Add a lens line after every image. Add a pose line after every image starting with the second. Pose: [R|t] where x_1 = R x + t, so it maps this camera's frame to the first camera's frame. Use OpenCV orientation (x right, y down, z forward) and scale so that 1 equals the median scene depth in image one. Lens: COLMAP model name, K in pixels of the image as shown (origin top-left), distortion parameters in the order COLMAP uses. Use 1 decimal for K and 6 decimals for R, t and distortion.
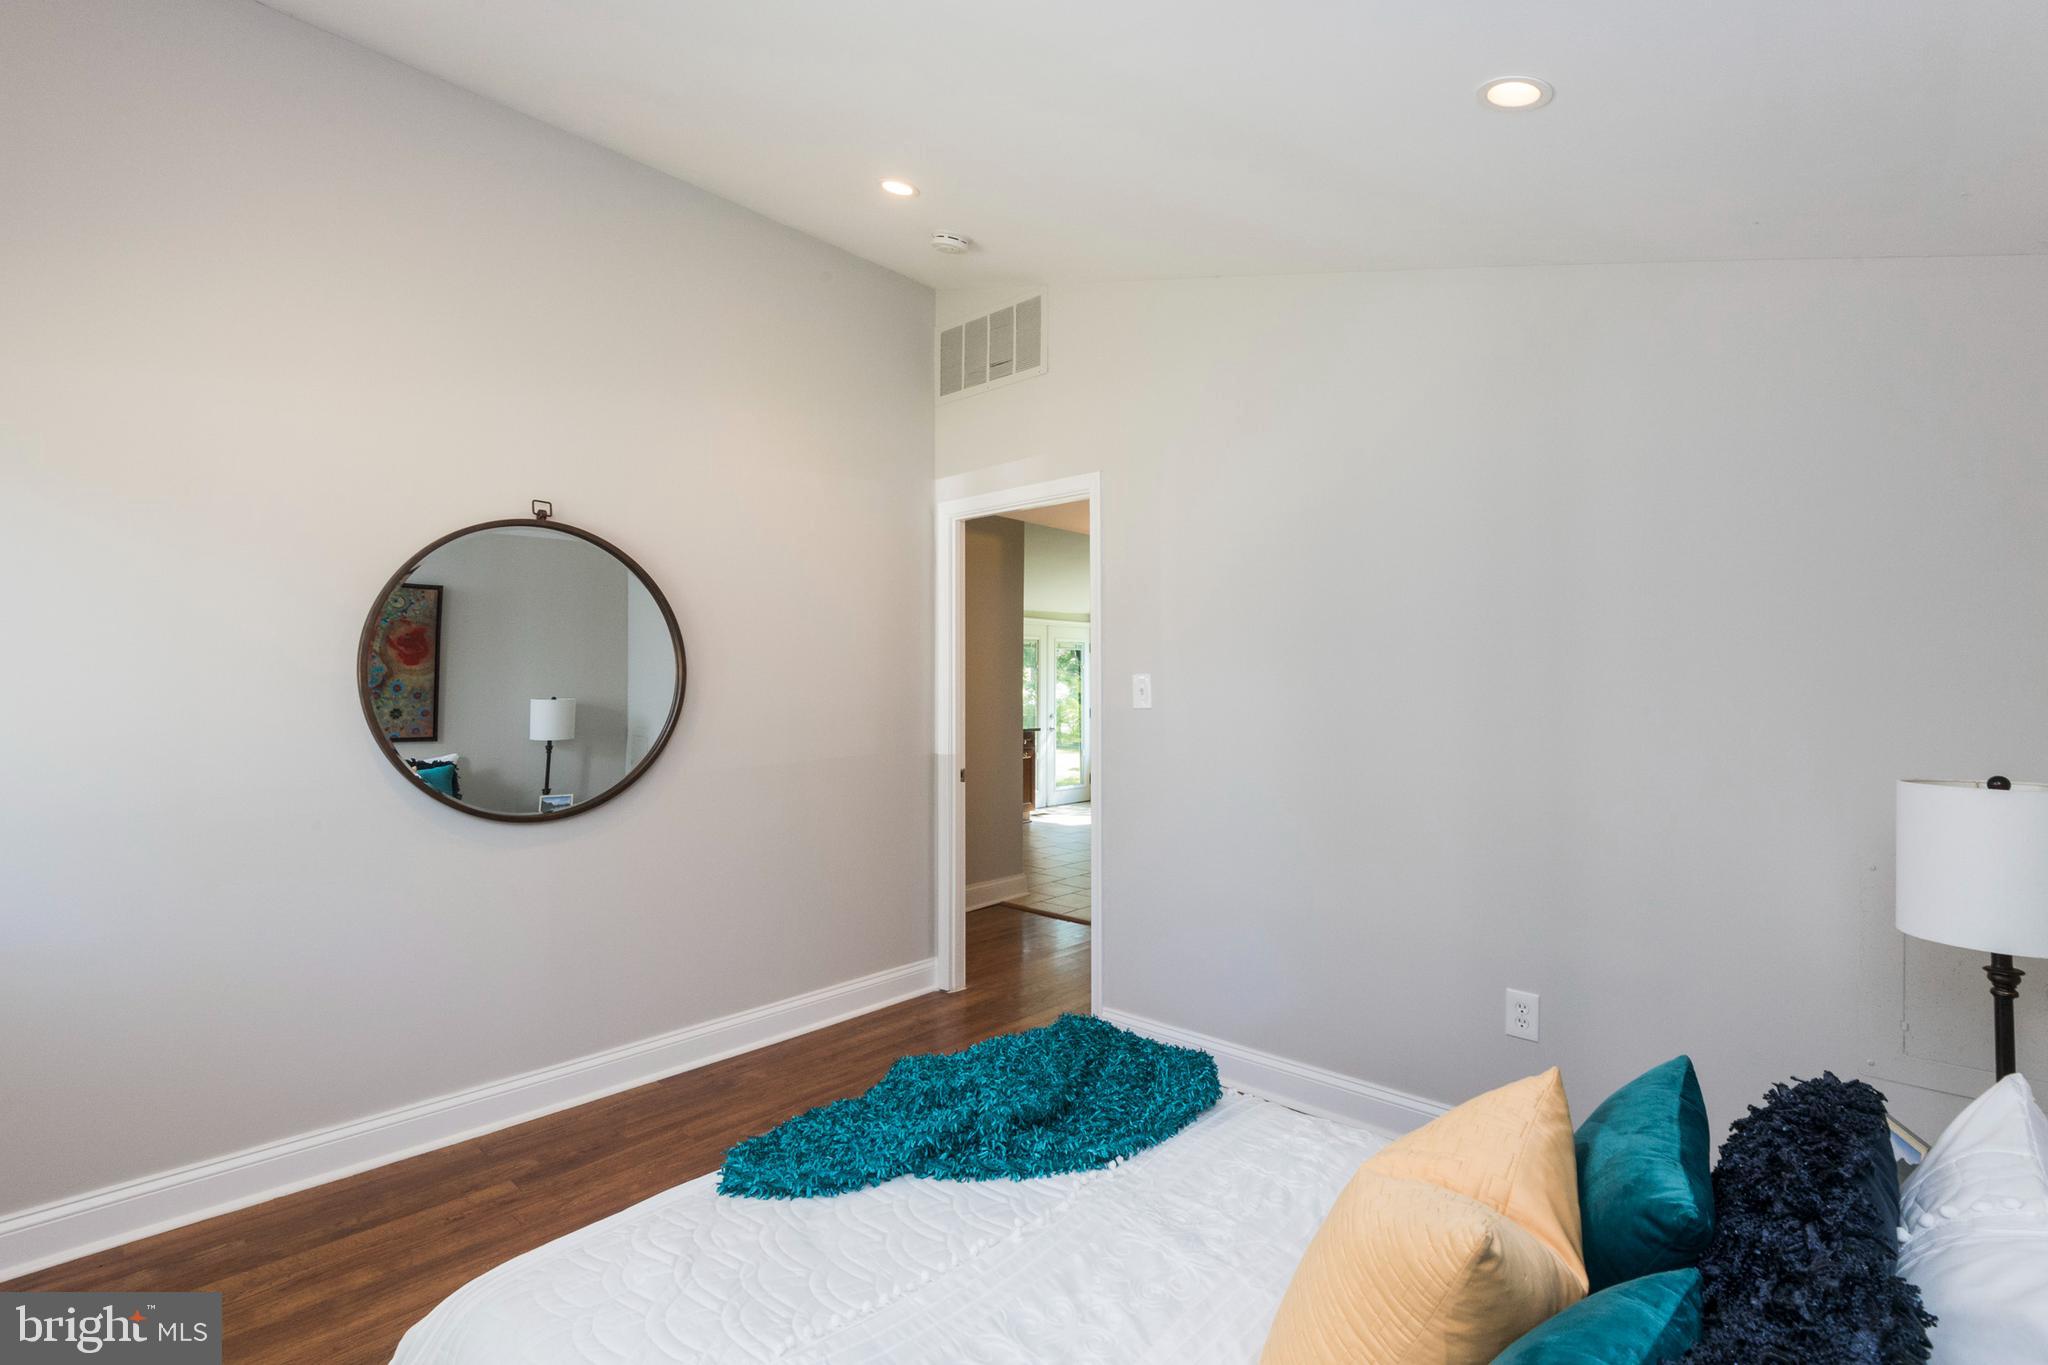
lens RADIAL K [[928.5, 0, 1017.1], [0, 928.5, 675.9], [0, 0, 1]] dist [0.014618, -0.014787]
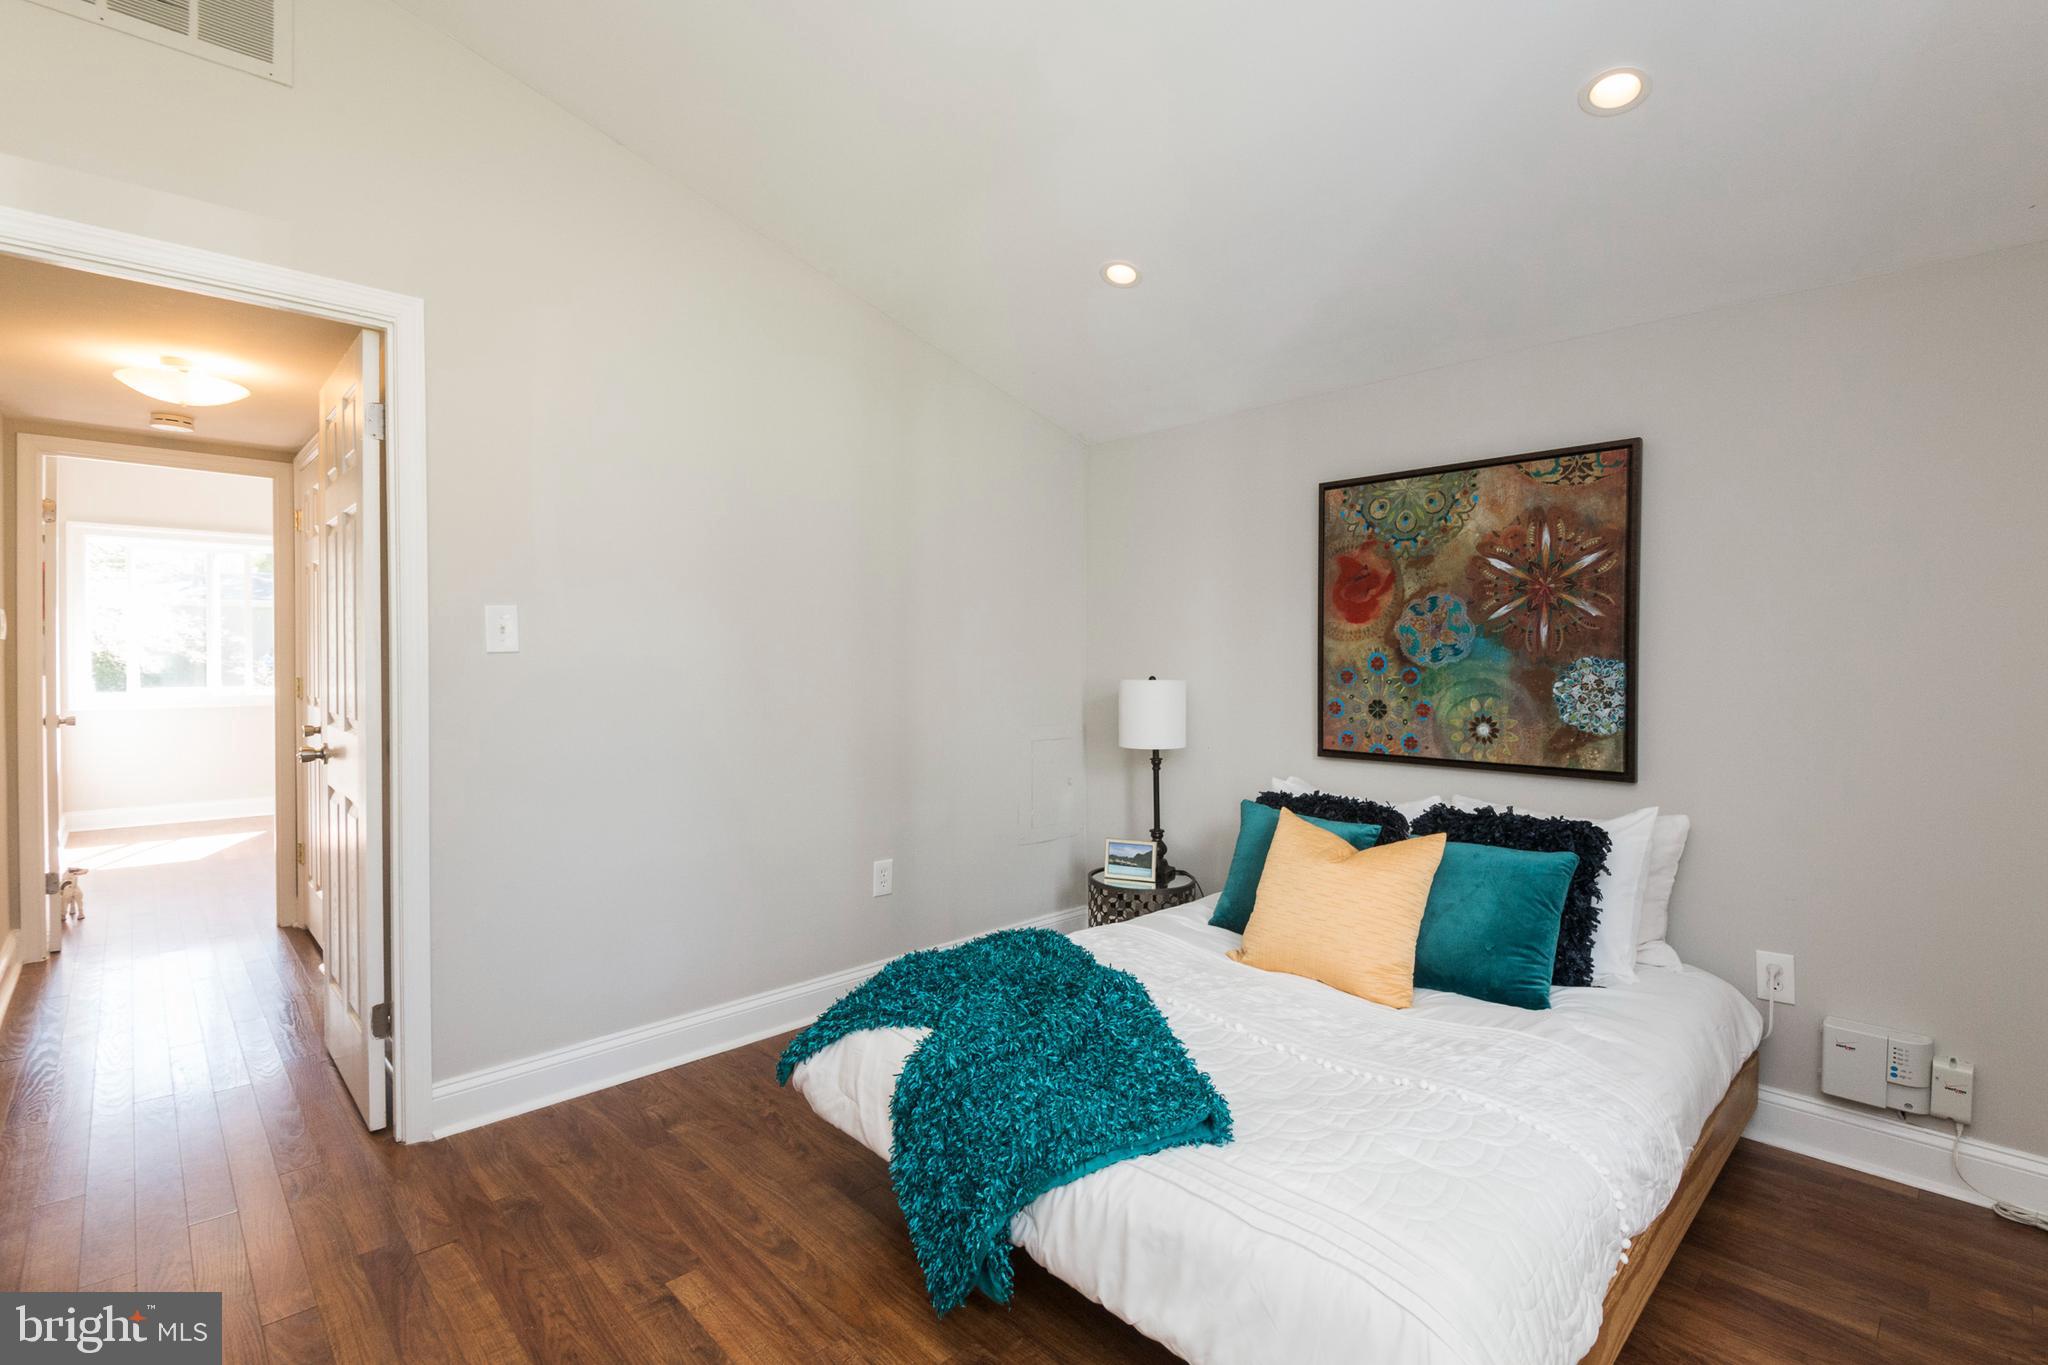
lens RADIAL K [[928.5, 0, 1024.5], [0, 928.5, 676.1], [0, 0, 1]] dist [0.014618, -0.014787]
pose [[0.053173, -0.014300, 0.998483, -0.784445], [-0.012716, 0.999807, 0.014996, 0.048911], [-0.998504, -0.013494, 0.052981, 0.725292]]
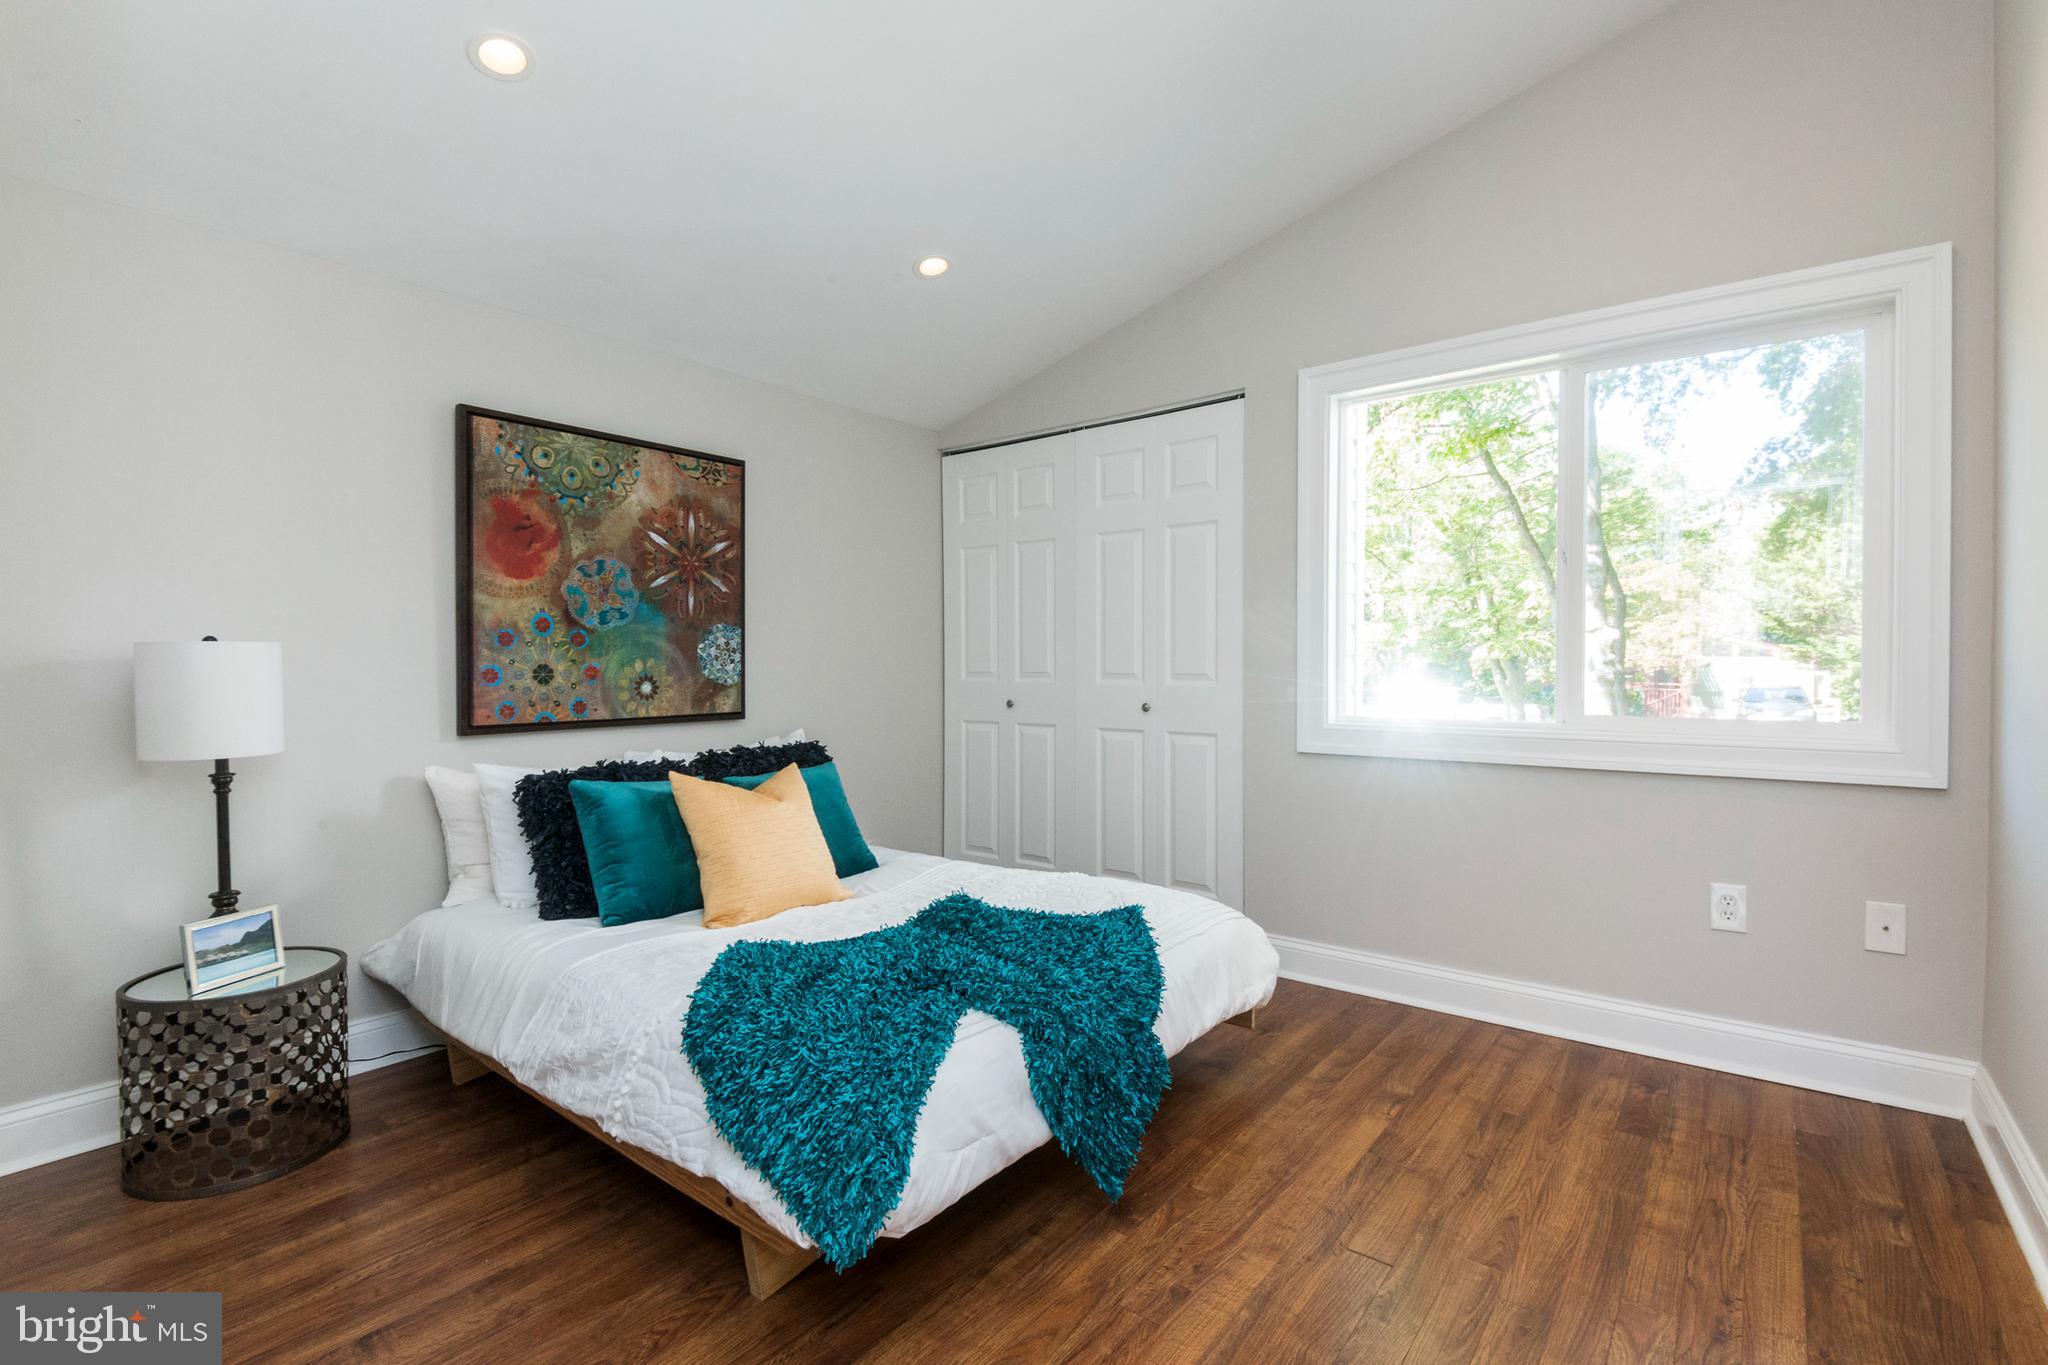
lens RADIAL K [[928.5, 0, 1030.4], [0, 928.5, 678.3], [0, 0, 1]] dist [0.014618, -0.014787]
pose [[-0.995487, 0.003940, -0.094819, -0.014590], [0.002806, 0.999923, 0.012090, 0.098013], [0.094859, 0.011769, -0.995421, 1.511263]]
